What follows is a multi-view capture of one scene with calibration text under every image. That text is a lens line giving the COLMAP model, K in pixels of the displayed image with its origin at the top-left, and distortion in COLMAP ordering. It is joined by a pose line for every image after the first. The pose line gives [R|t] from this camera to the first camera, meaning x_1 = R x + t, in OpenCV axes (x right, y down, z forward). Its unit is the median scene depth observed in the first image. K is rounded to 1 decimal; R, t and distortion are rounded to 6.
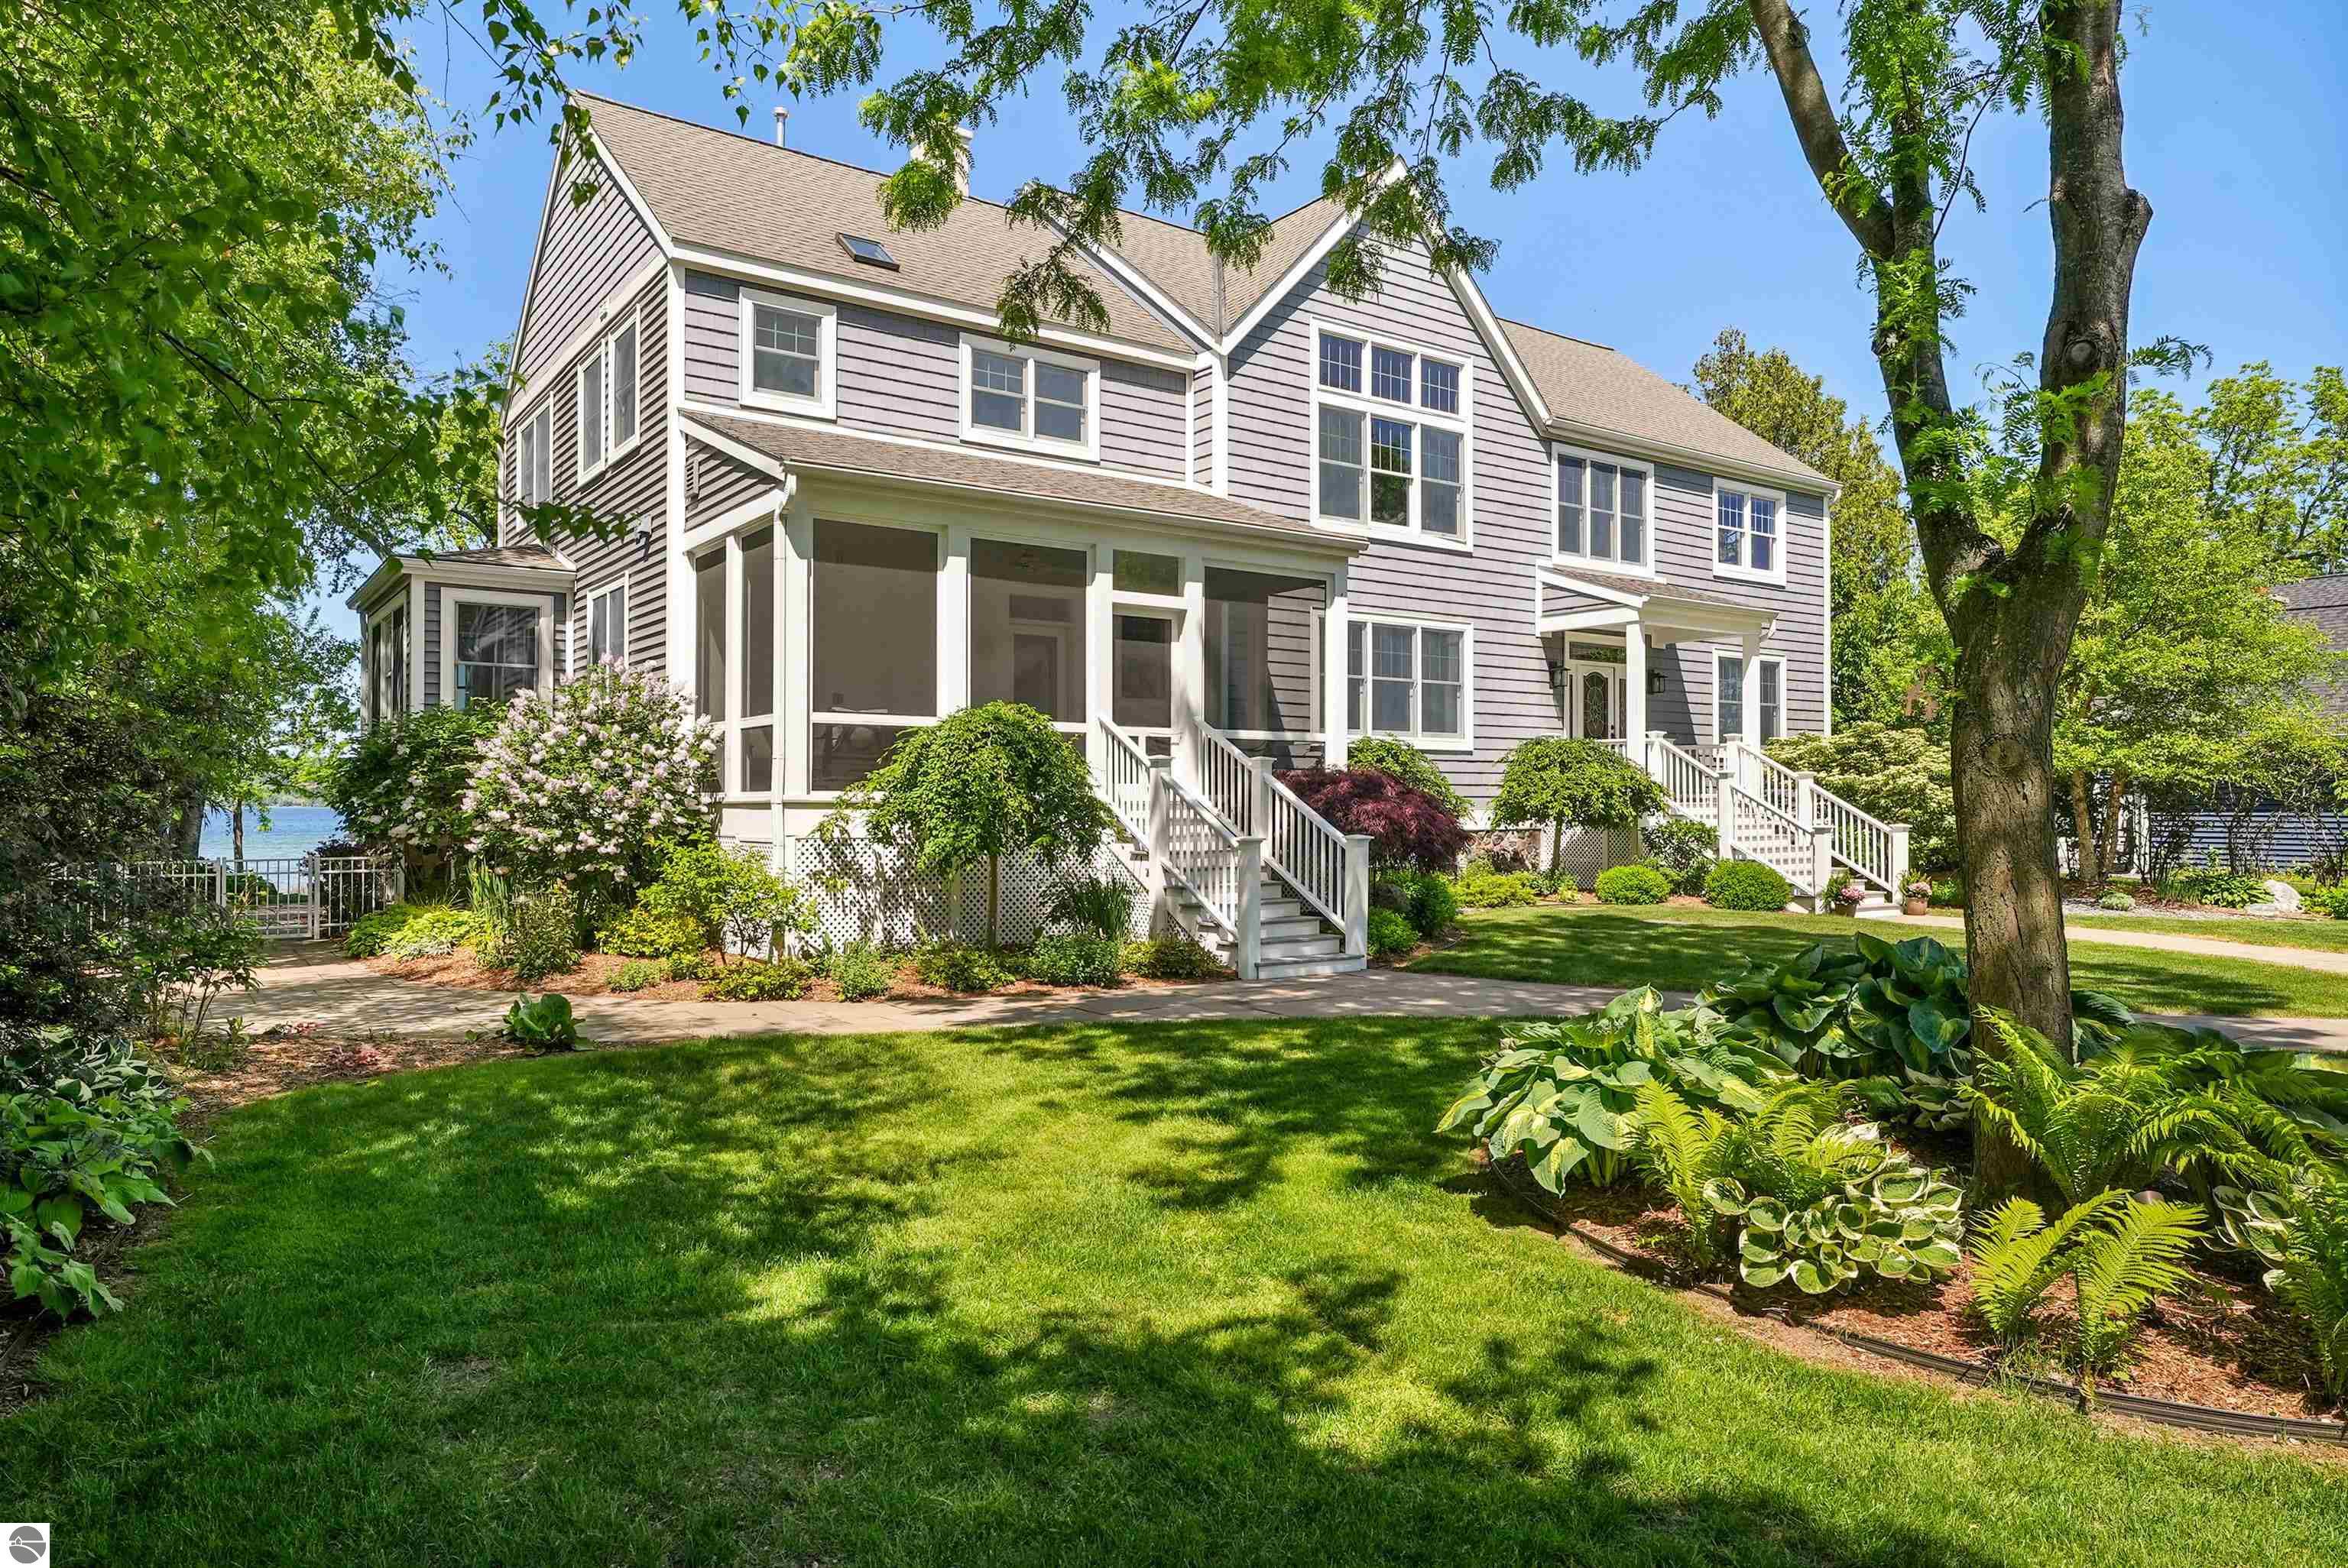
lens RADIAL K [[1446.6, 0, 1175.5], [0, 1446.6, 780.7], [0, 0, 1]] dist [0.003210, -0.000177]
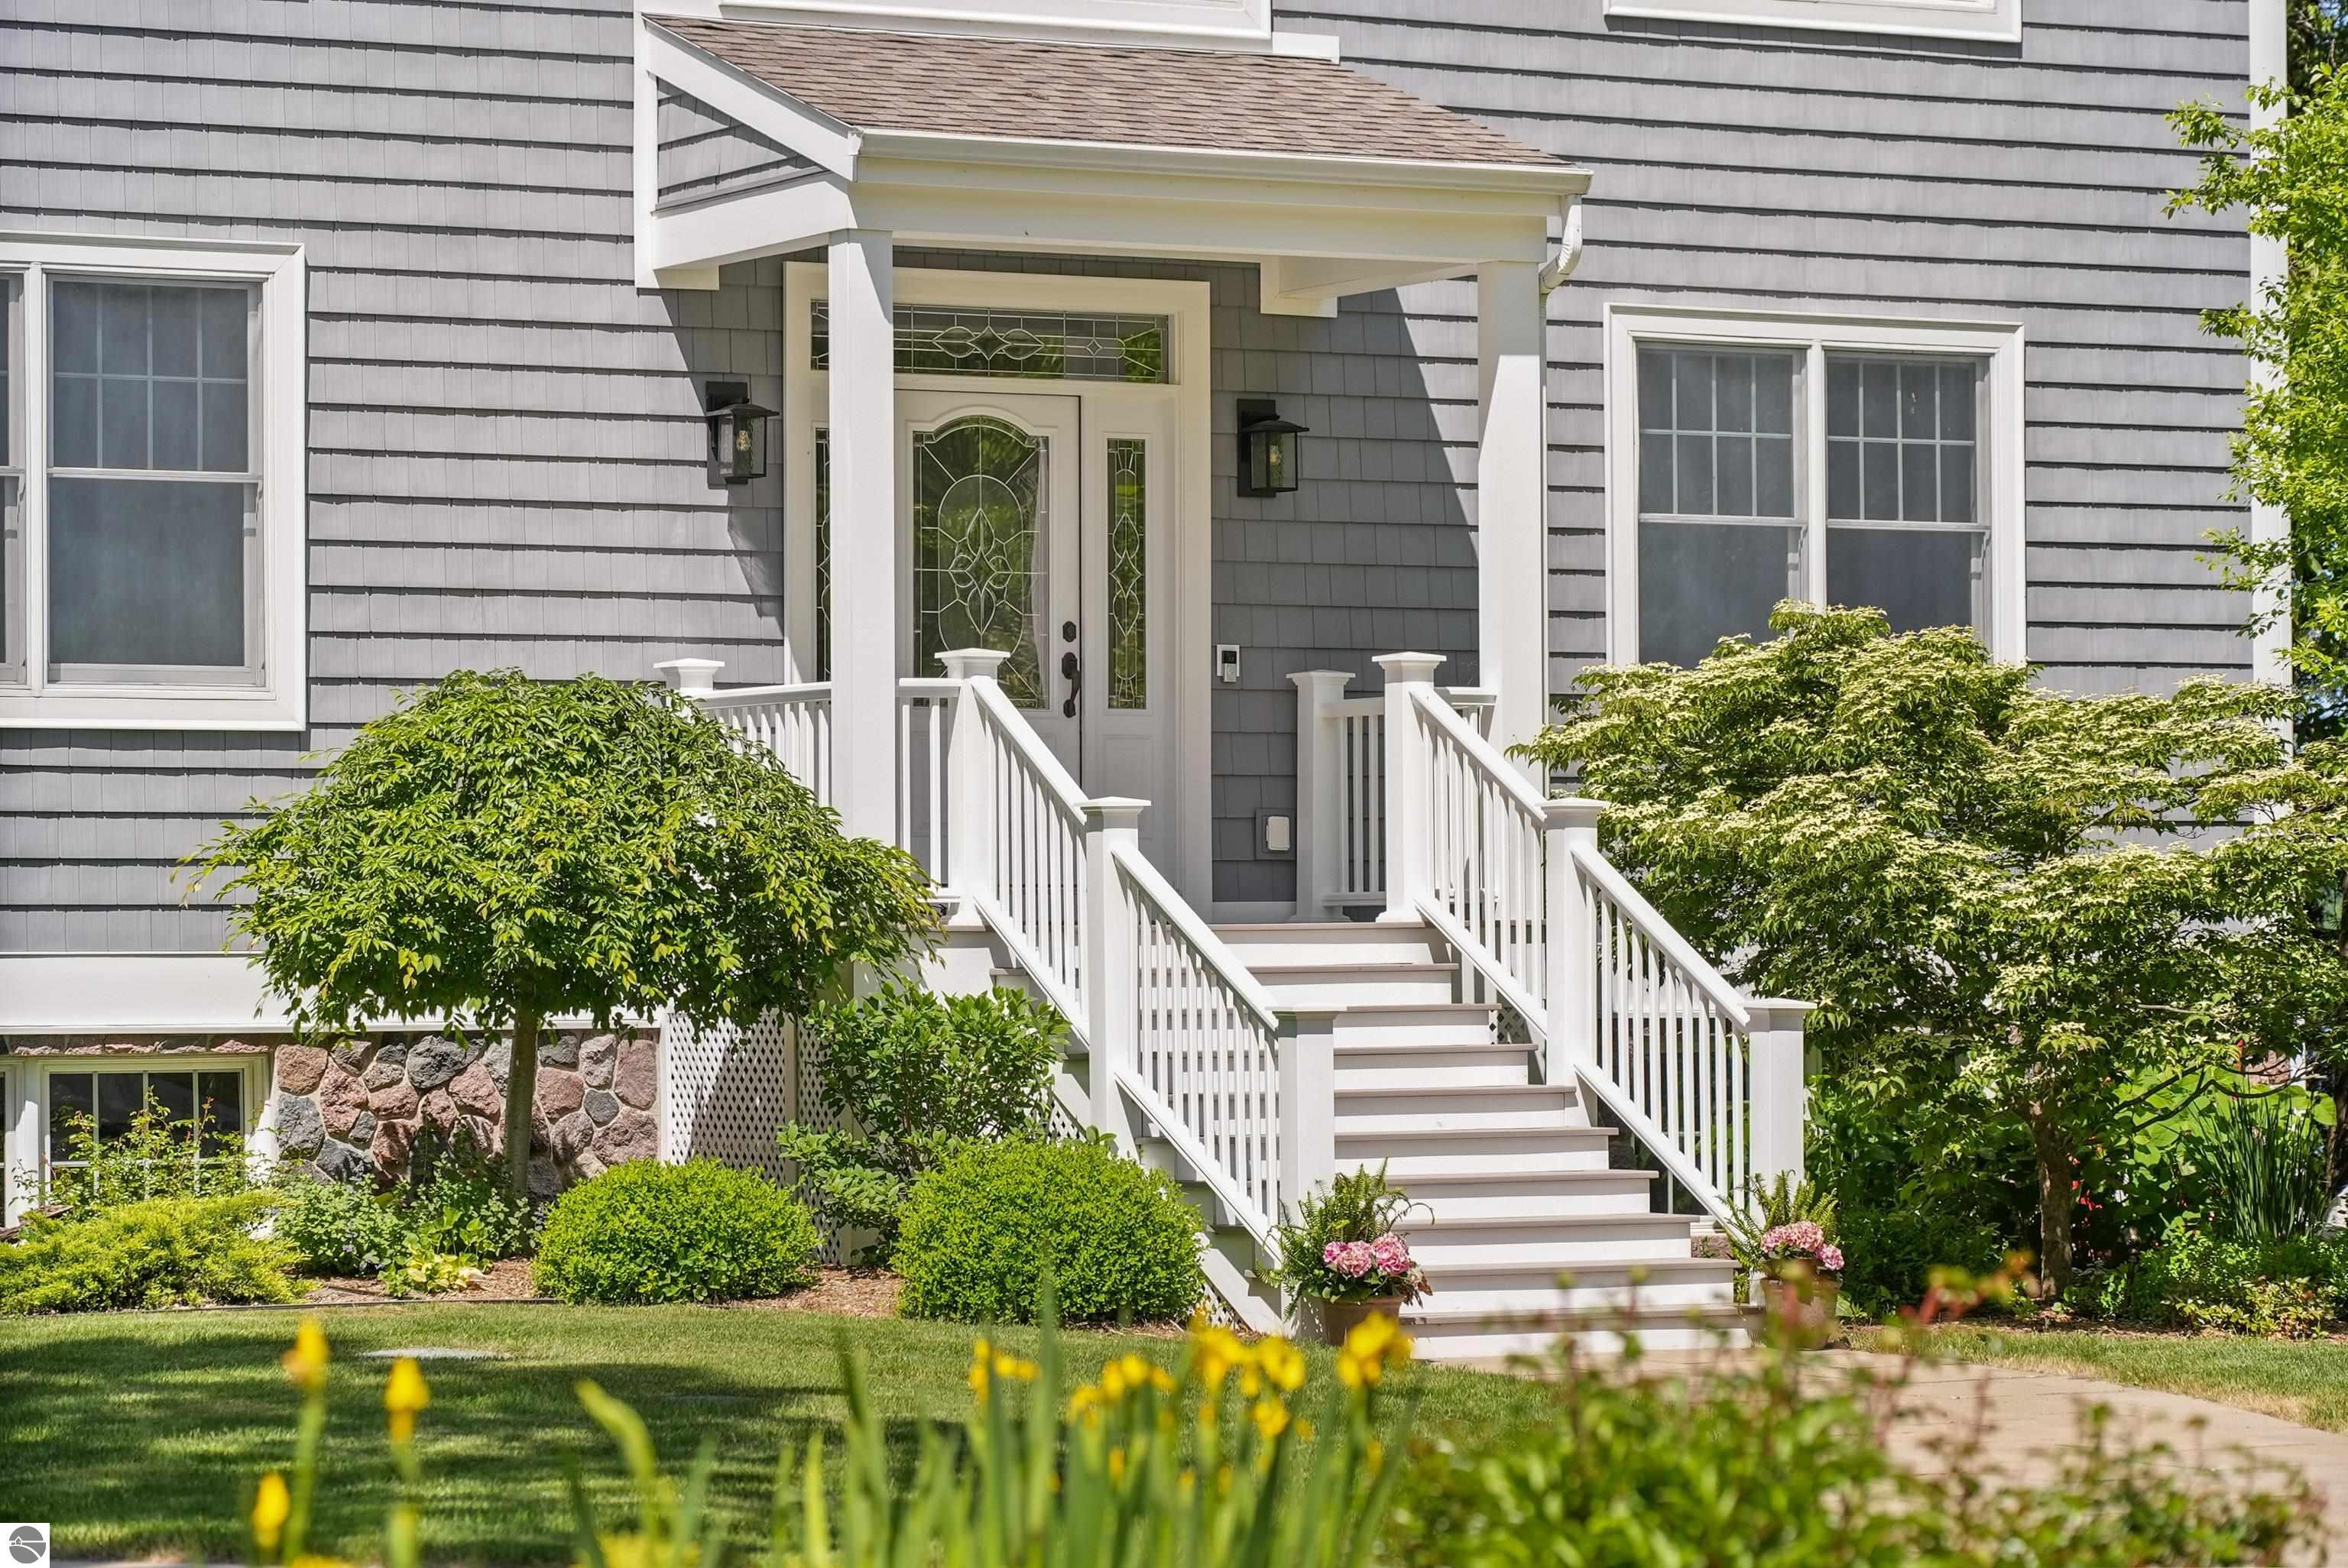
lens RADIAL K [[7010.2, 0, 1167.6], [0, 7010.2, 795.3], [0, 0, 1]] dist [0.013284, 0.000000]
pose [[0.992145, -0.011040, -0.124603, 0.532427], [0.009726, 0.999890, -0.011156, 0.006732], [0.124713, 0.009856, 0.992144, -0.251300]]
